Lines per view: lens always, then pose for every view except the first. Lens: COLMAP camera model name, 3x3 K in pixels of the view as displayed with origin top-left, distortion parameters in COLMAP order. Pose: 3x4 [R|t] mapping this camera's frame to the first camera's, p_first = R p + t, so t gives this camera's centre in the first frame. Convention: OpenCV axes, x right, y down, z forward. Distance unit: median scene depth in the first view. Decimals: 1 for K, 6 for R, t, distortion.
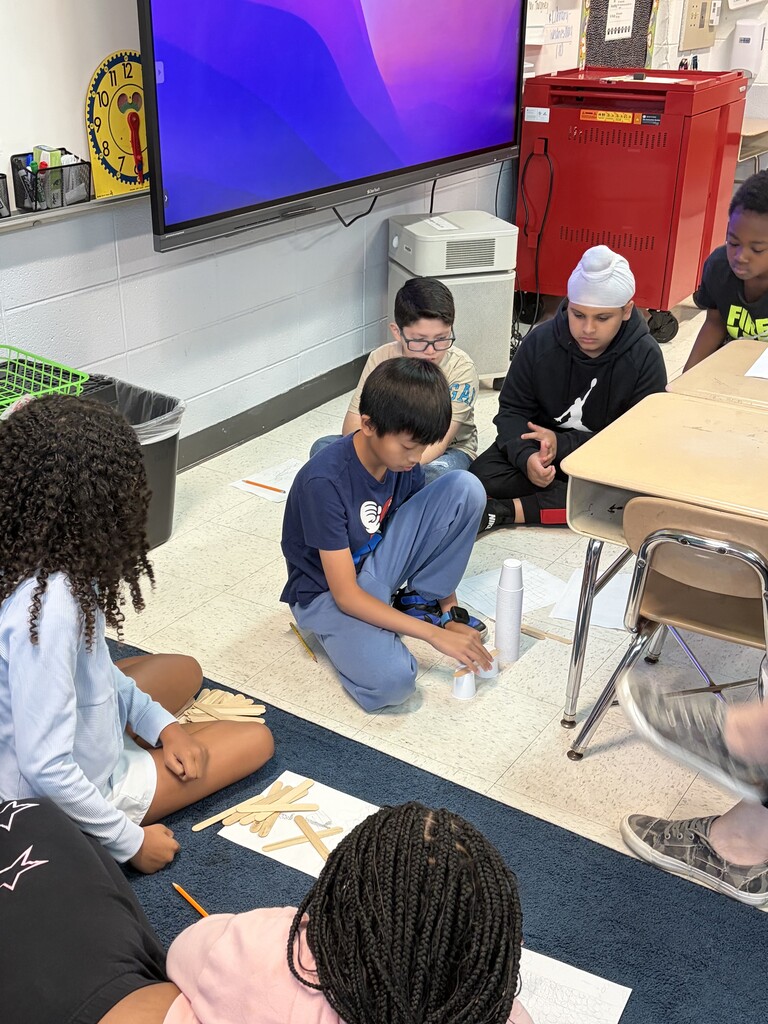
lens RADIAL K [[1070.9, 0, 384.0], [0, 1070.9, 512.0], [0, 0, 1]] dist [0.004567, -0.016308]
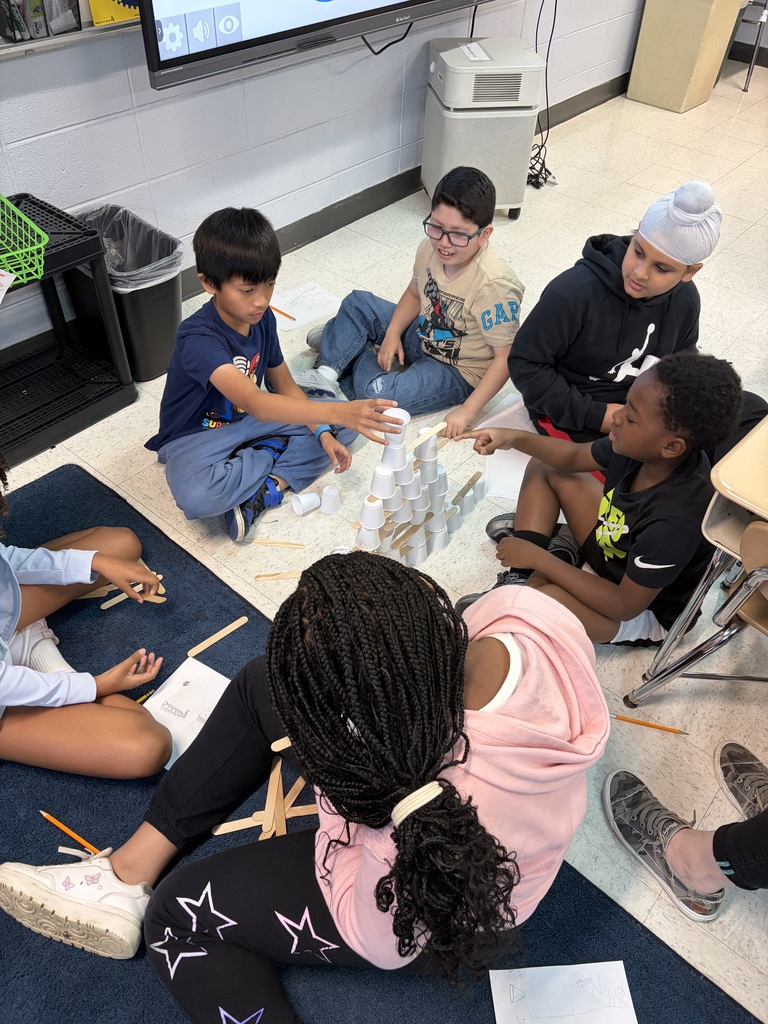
lens RADIAL K [[763.8, 0, 384.0], [0, 763.8, 512.0], [0, 0, 1]] dist [0.006907, -0.027800]
pose [[0.993157, 0.103995, -0.053142, 0.060713], [-0.082195, 0.945687, 0.314516, -0.081607], [0.082964, -0.307996, 0.947763, 0.161472]]
